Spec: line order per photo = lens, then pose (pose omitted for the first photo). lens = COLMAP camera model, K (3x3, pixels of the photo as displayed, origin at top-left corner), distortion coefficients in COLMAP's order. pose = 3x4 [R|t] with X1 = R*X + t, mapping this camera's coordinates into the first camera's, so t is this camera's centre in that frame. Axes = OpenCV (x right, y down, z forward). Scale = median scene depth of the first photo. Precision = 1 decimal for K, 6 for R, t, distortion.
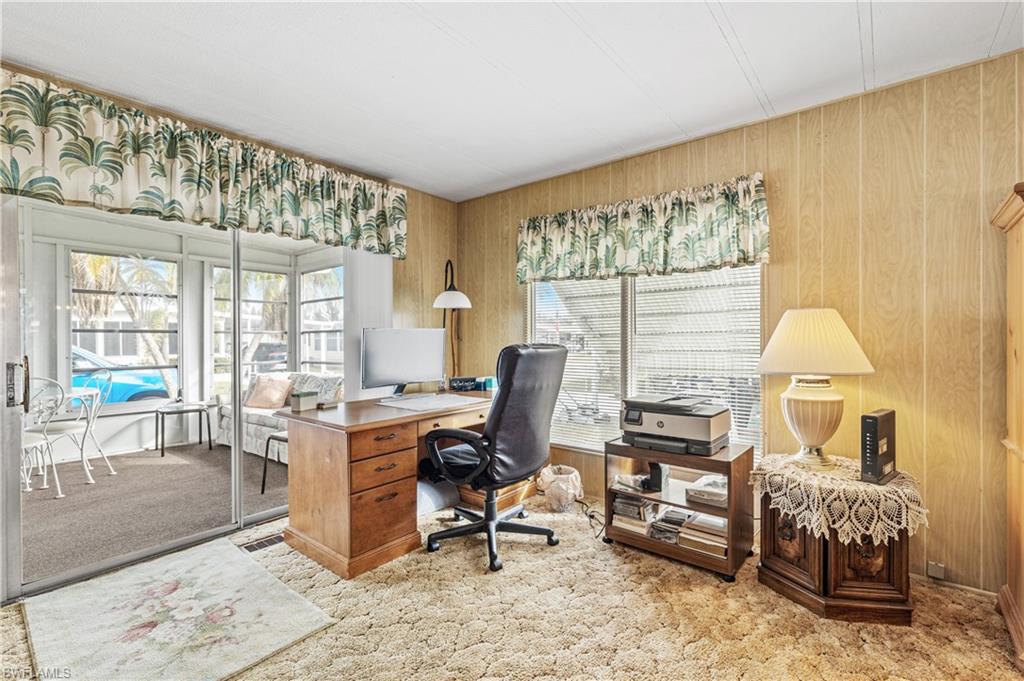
lens RADIAL K [[461.7, 0, 513.8], [0, 461.7, 338.6], [0, 0, 1]] dist [0.007160, -0.000306]
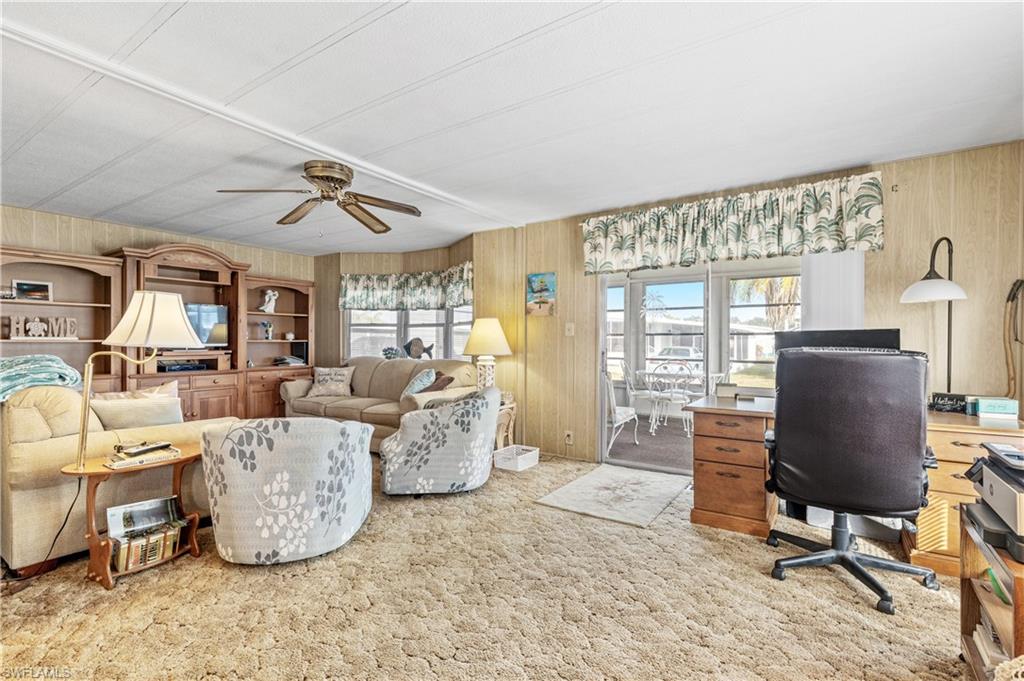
lens RADIAL K [[466.8, 0, 512.0], [0, 466.8, 340.5], [0, 0, 1]] dist [0.008435, 0.000075]
pose [[0.078936, -0.000941, -0.996879, 0.854017], [-0.005838, 0.999982, -0.001406, 0.005707], [0.996863, 0.005931, 0.078929, 0.346958]]
